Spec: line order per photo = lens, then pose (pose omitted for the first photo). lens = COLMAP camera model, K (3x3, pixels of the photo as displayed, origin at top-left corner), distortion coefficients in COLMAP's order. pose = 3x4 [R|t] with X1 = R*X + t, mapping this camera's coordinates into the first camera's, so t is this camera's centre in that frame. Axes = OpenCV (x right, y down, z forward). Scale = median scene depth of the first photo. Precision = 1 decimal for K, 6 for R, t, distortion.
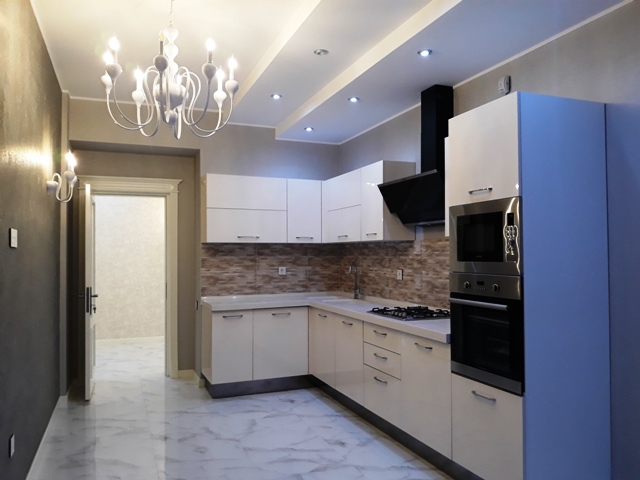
lens RADIAL K [[527.4, 0, 323.6], [0, 527.4, 235.9], [0, 0, 1]] dist [-0.005113, -0.043507]
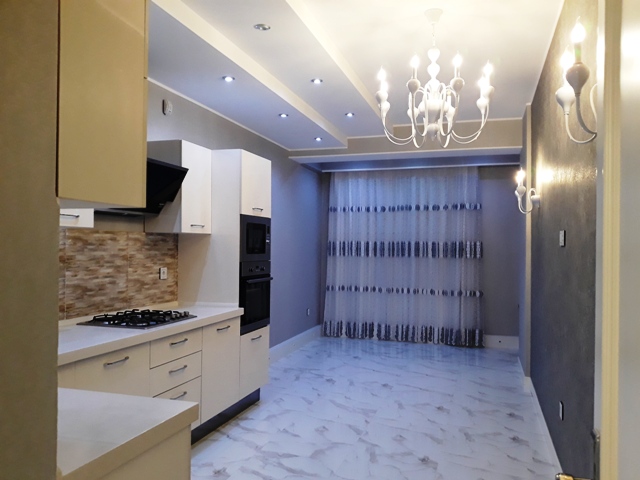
lens RADIAL K [[527.4, 0, 323.0], [0, 527.4, 245.8], [0, 0, 1]] dist [-0.005113, -0.043507]
pose [[-0.787132, -0.000860, 0.616784, -0.583191], [-0.024504, 0.999253, -0.029878, 0.047729], [-0.616297, -0.038631, -0.786566, 1.485506]]
